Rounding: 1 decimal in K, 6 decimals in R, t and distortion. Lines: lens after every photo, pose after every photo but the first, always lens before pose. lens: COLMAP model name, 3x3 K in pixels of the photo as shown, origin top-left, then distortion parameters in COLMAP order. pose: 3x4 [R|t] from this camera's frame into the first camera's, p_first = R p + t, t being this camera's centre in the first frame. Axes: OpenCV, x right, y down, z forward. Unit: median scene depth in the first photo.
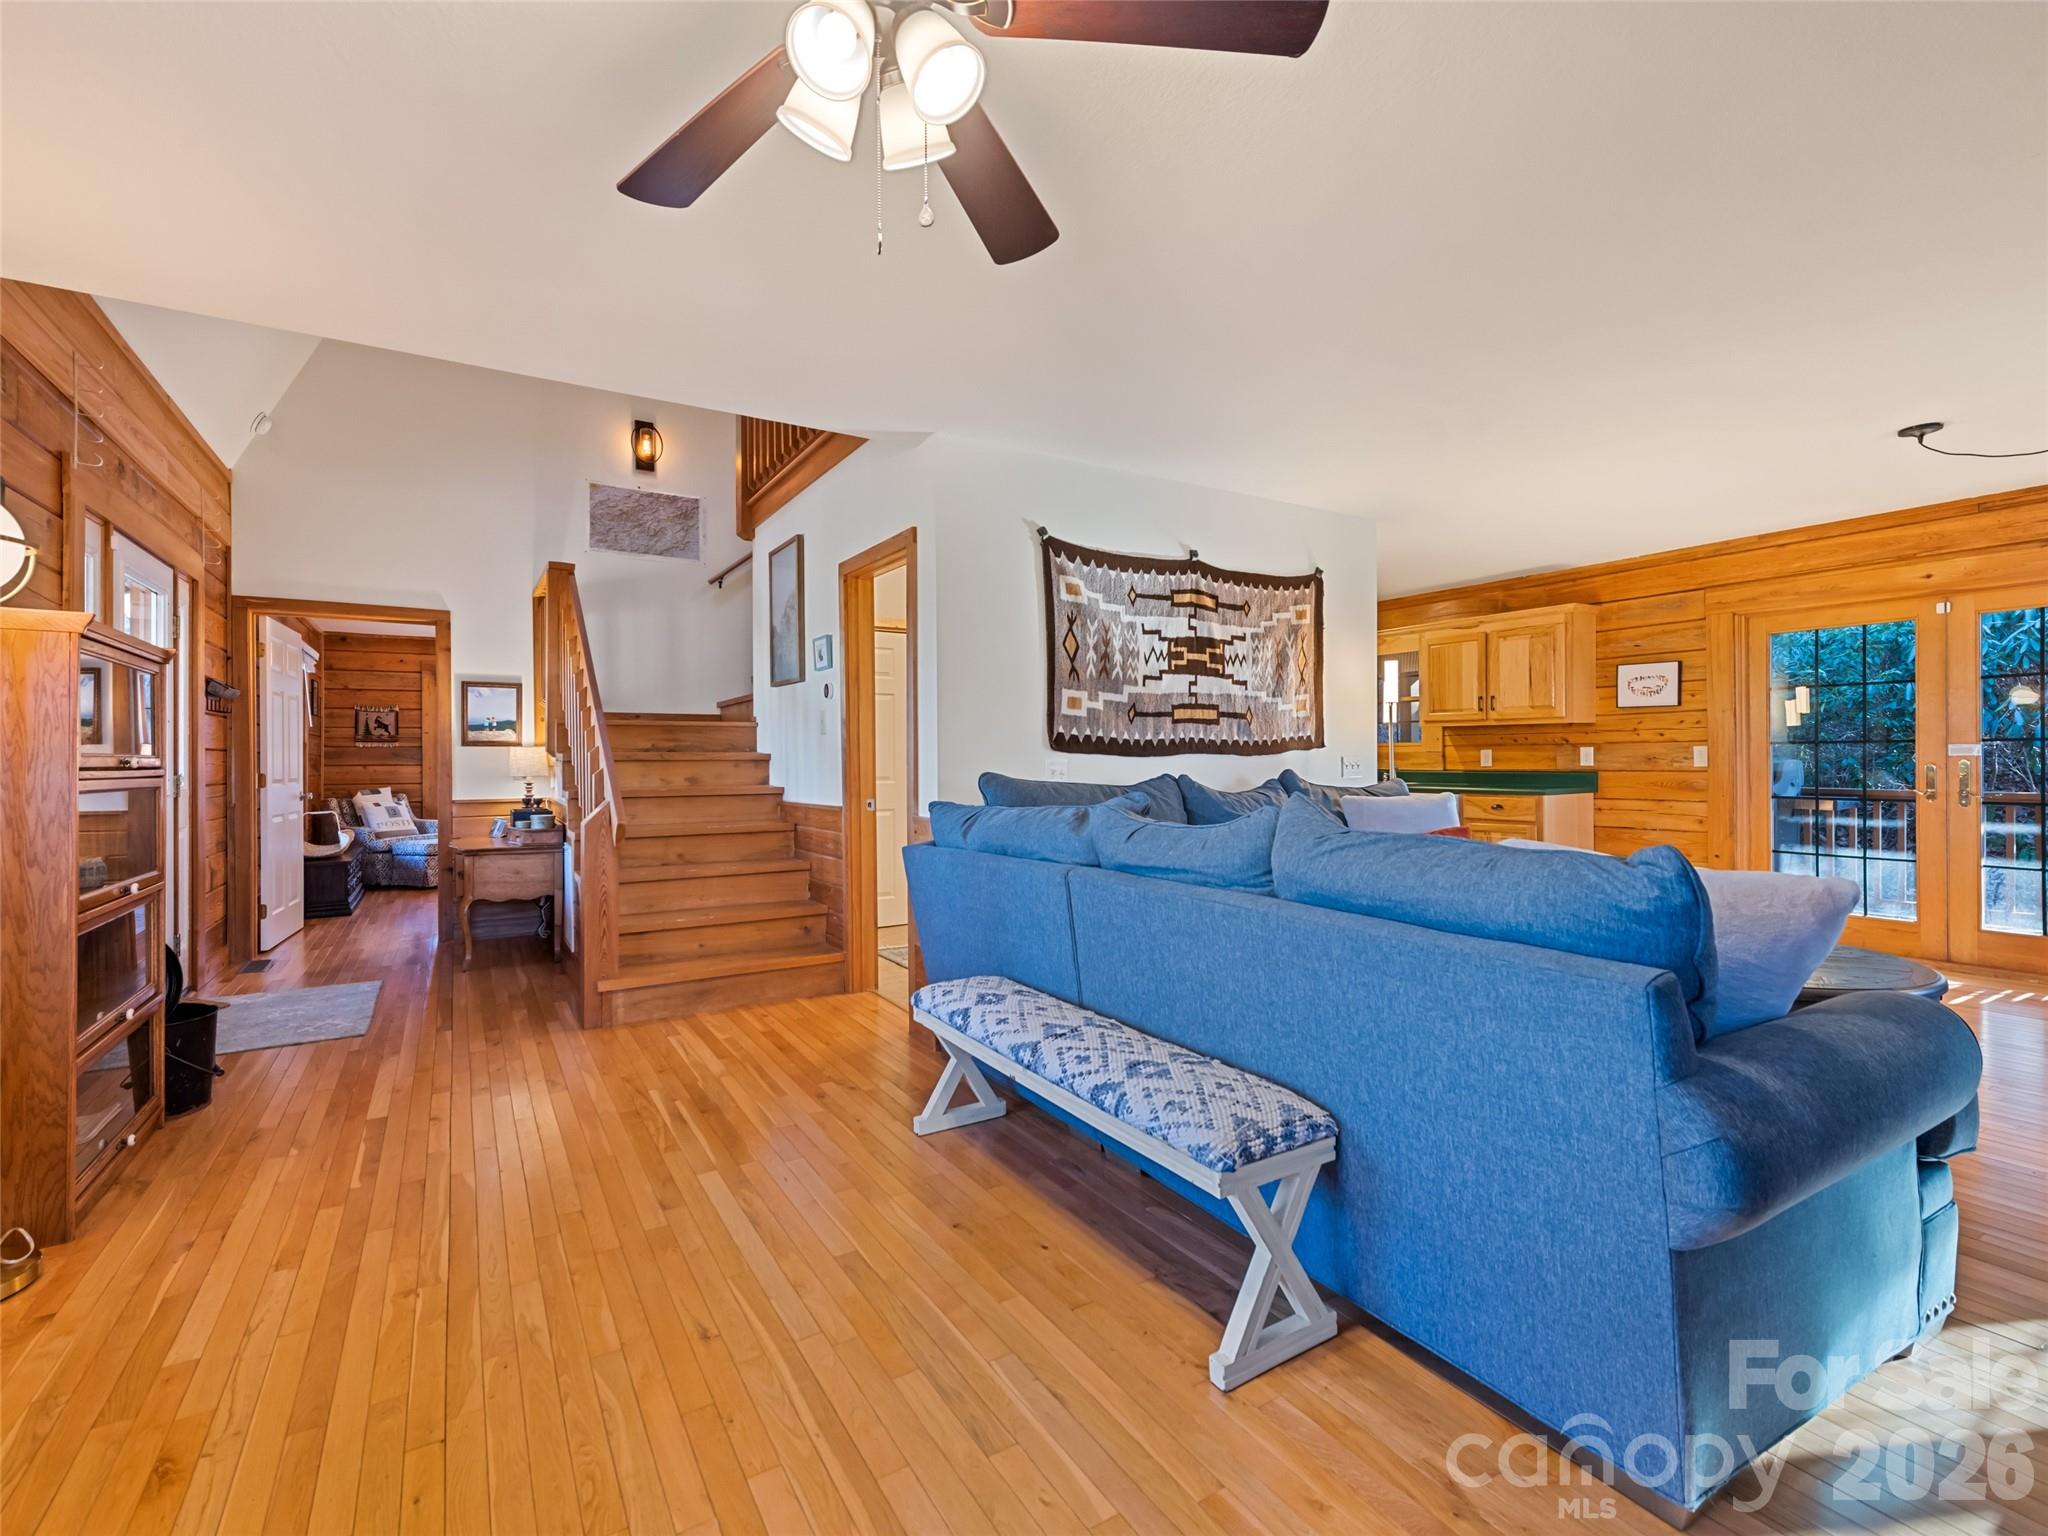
lens RADIAL K [[914.9, 0, 1019.0], [0, 914.9, 758.5], [0, 0, 1]] dist [0.018707, -0.007294]
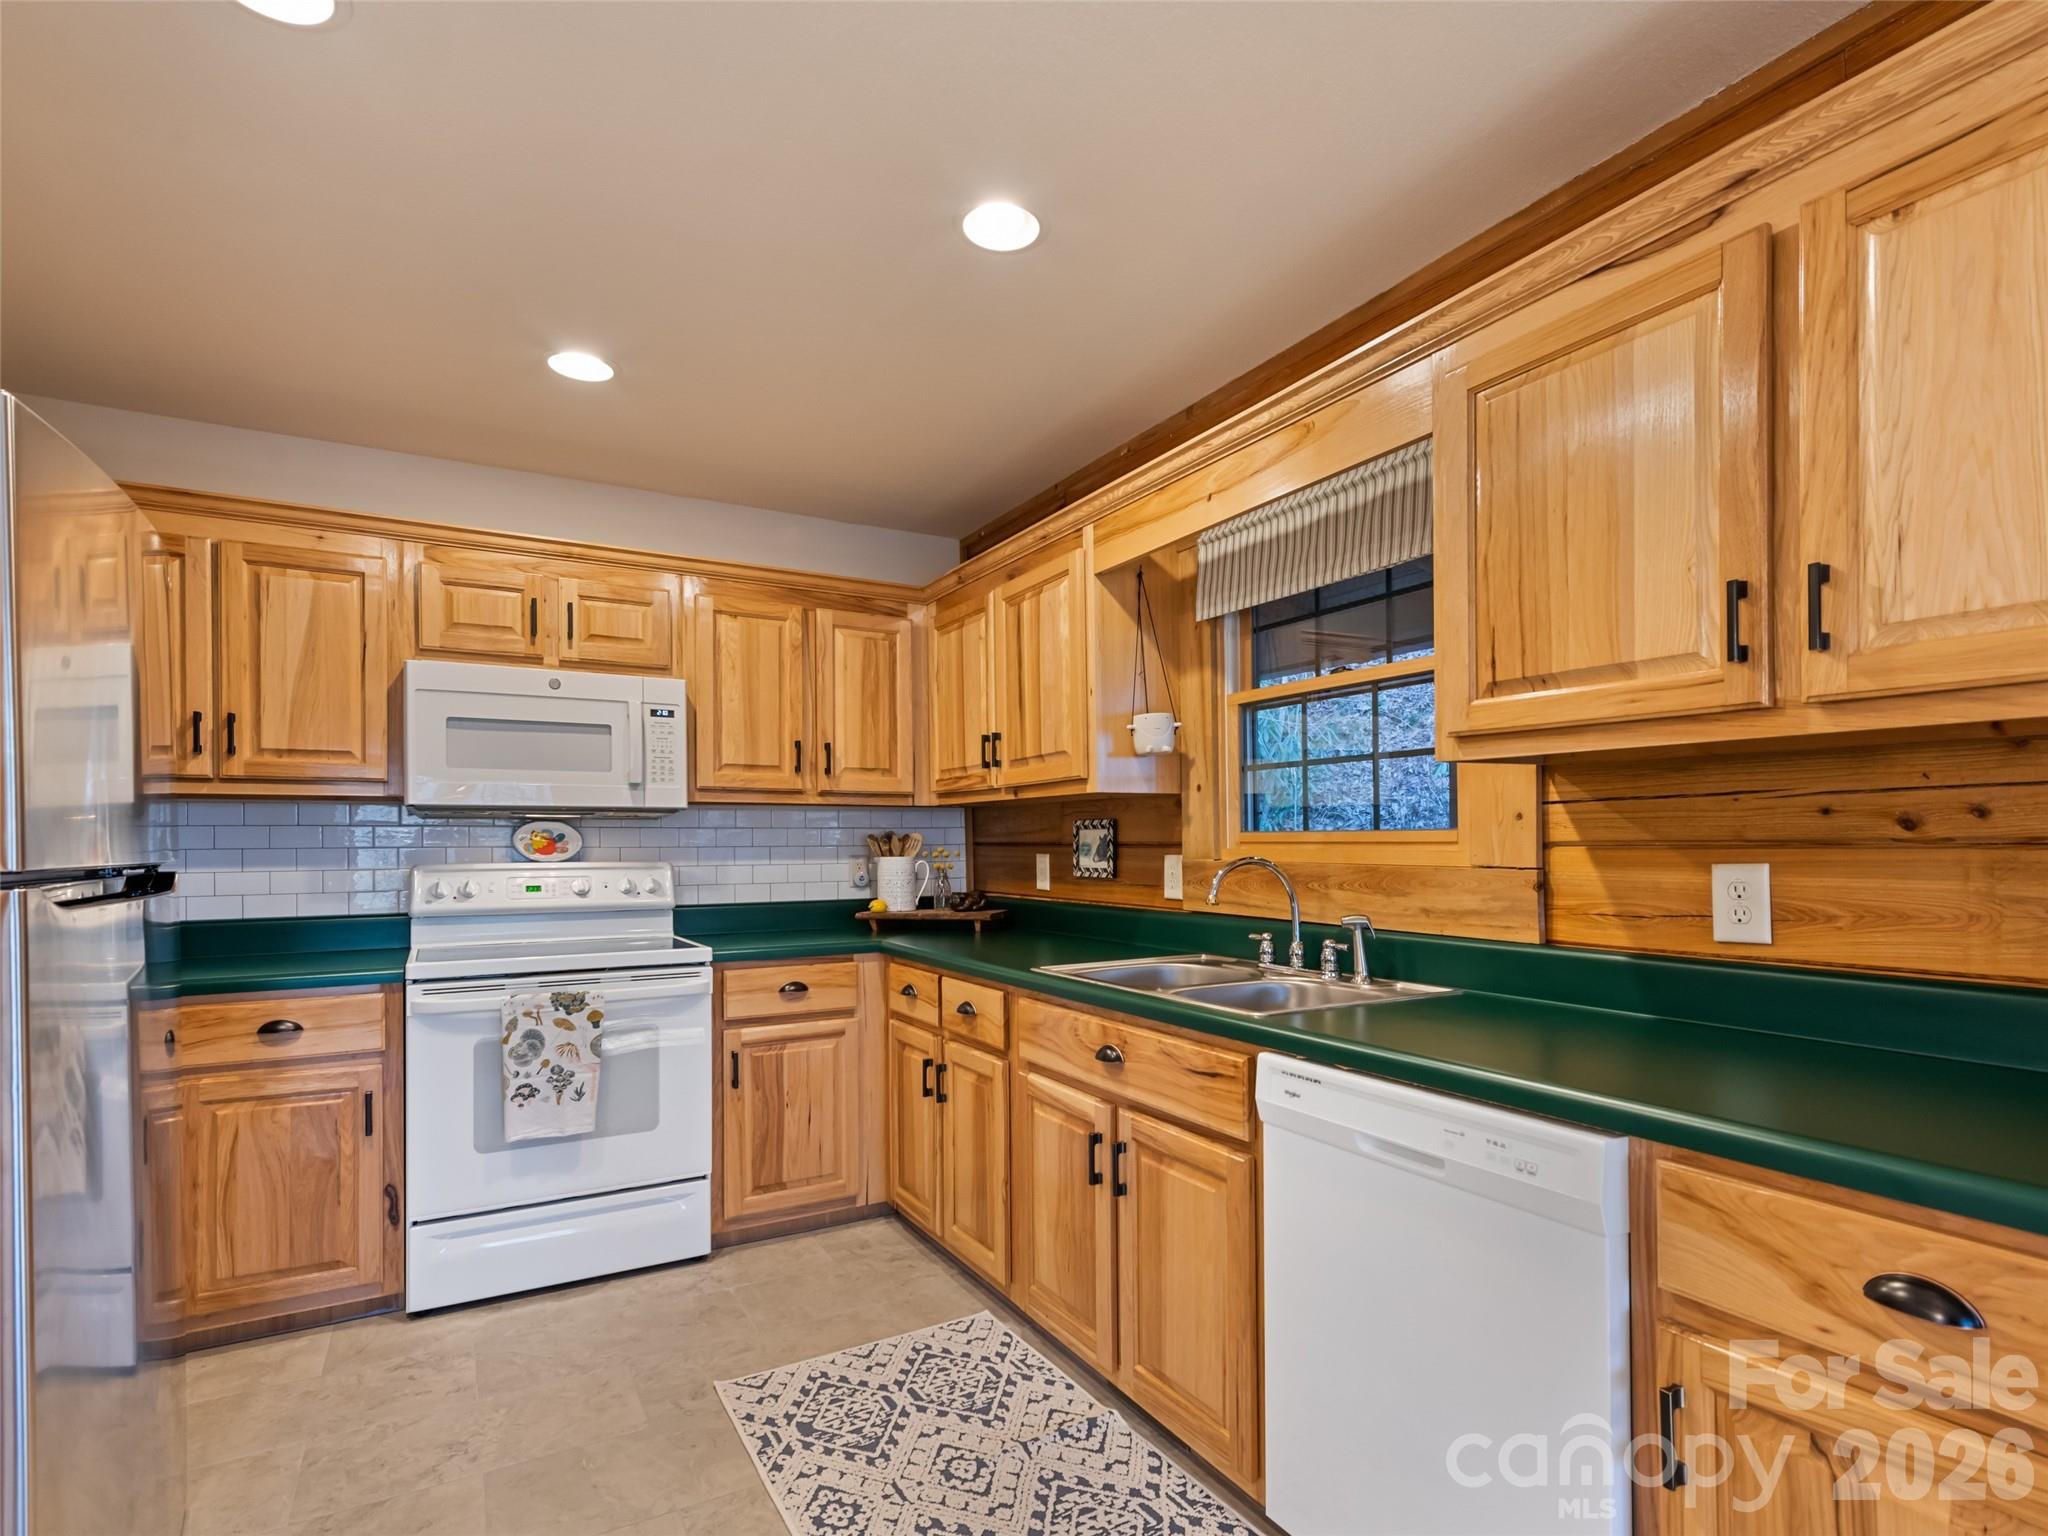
lens RADIAL K [[1017.5, 0, 1029.6], [0, 1017.5, 841.6], [0, 0, 1]] dist [0.000601, -0.000863]
pose [[0.998832, 0.002034, -0.048265, 0.364285], [-0.002112, 0.999997, -0.001550, -0.014455], [0.048262, 0.001650, 0.998833, 0.776938]]
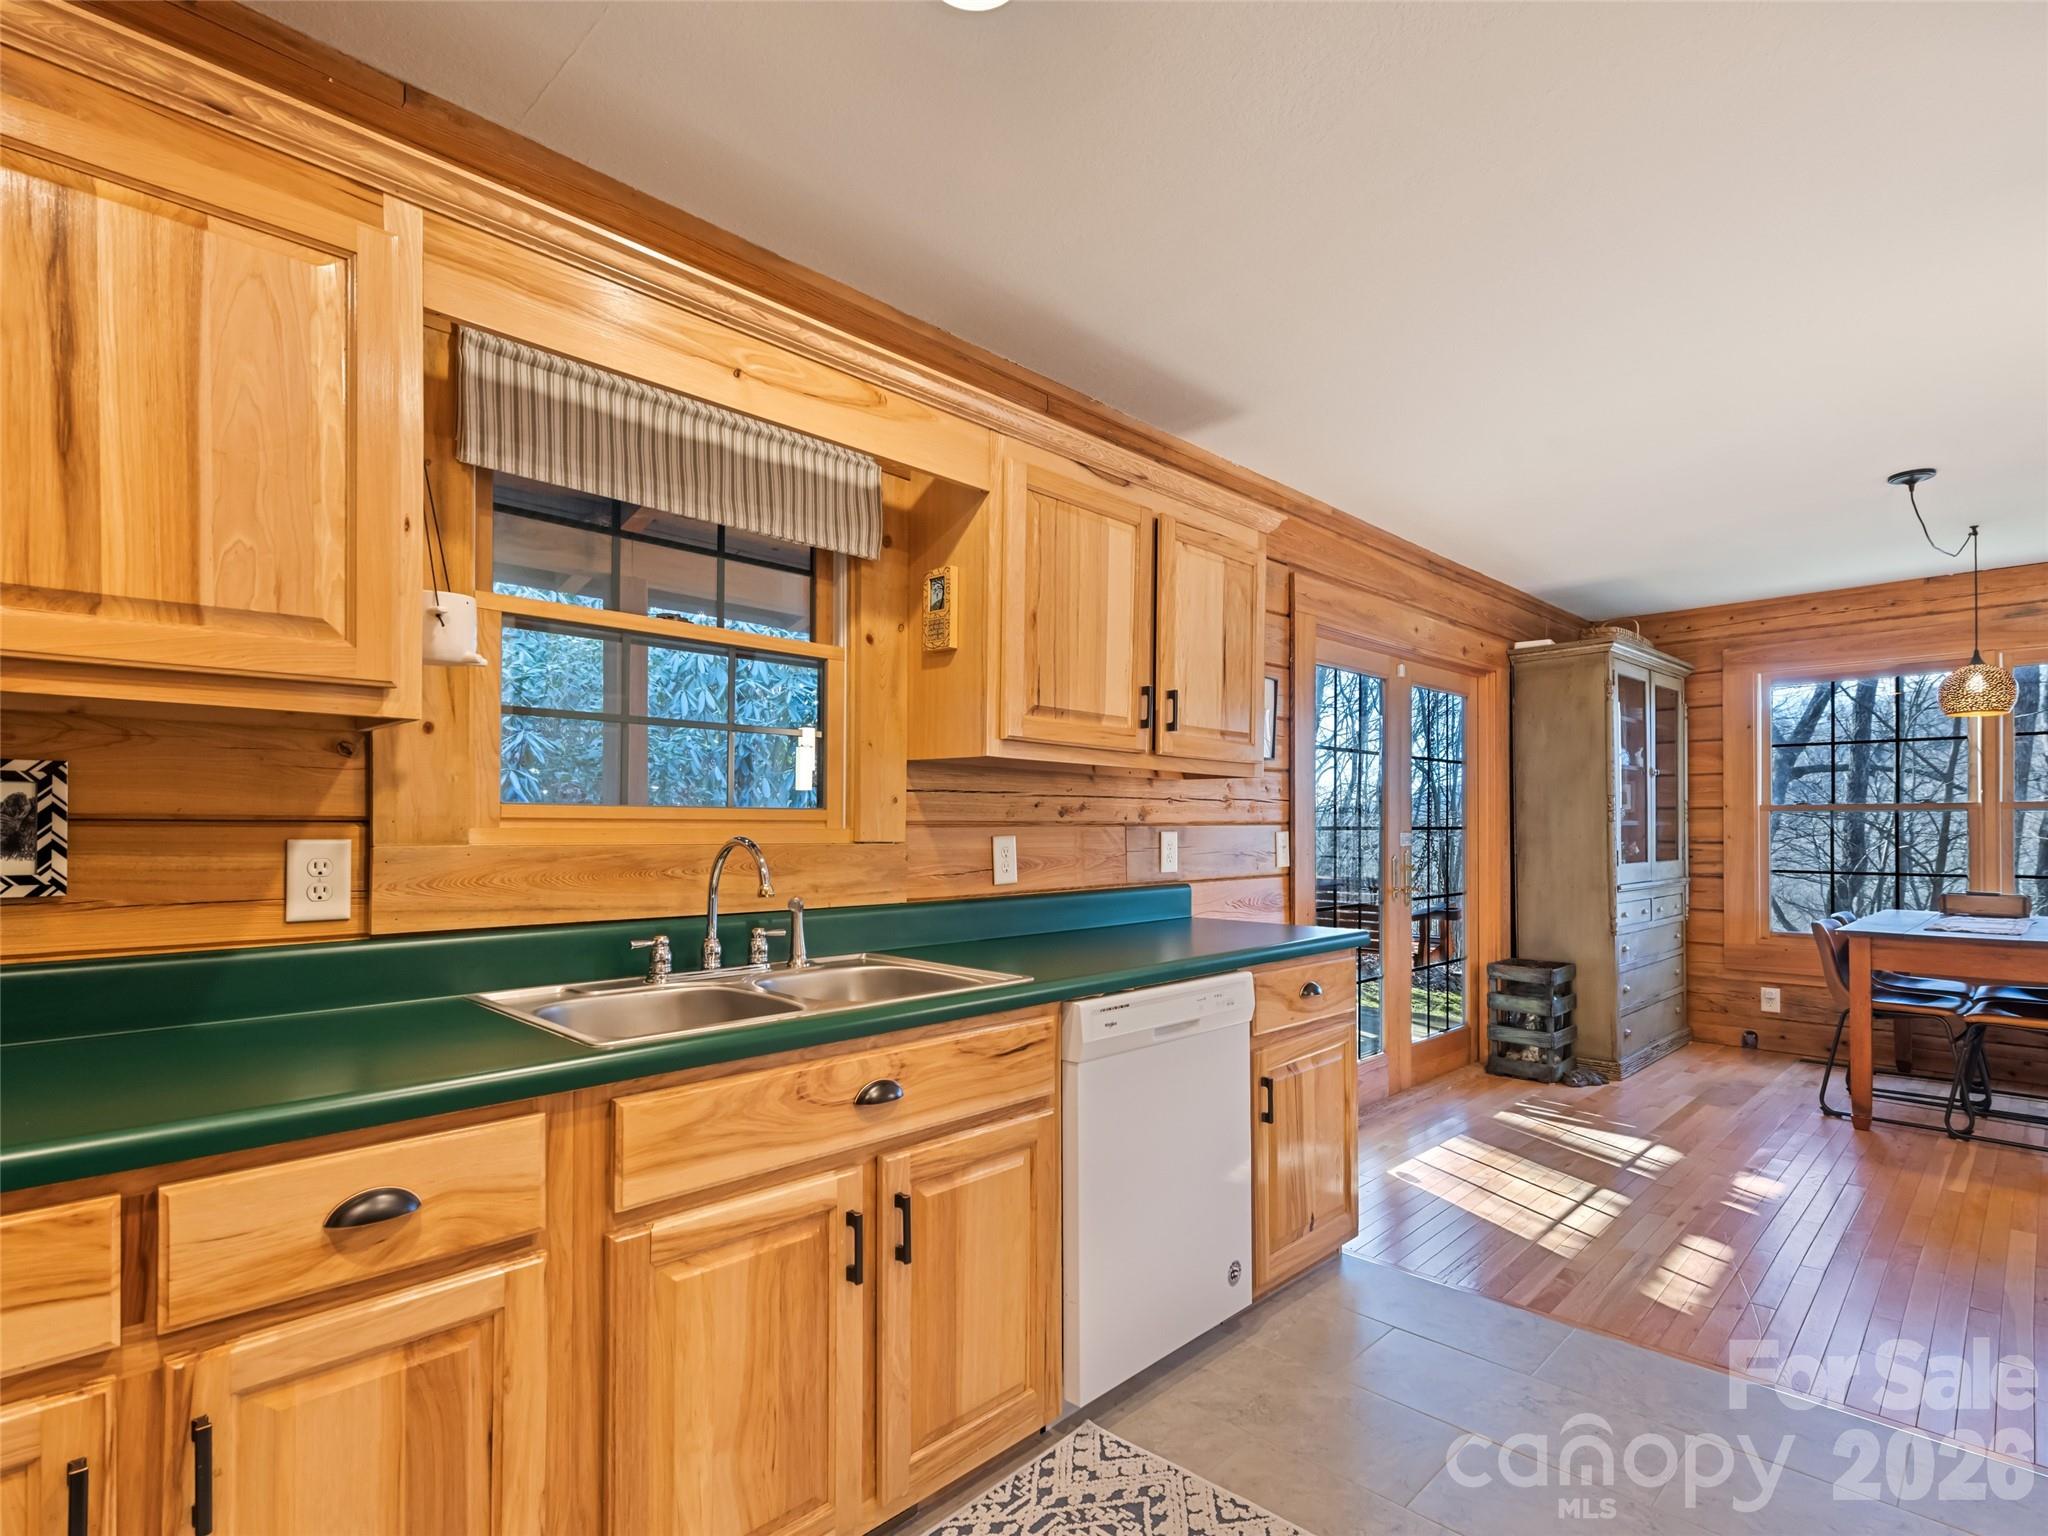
lens RADIAL K [[1028.2, 0, 1028.2], [0, 1028.2, 819.5], [0, 0, 1]] dist [0.003491, -0.000118]
pose [[-0.228494, 0.014387, 0.973439, 0.122913], [0.000873, 0.999893, -0.014573, -0.010317], [-0.973545, -0.002480, -0.228482, 1.120275]]
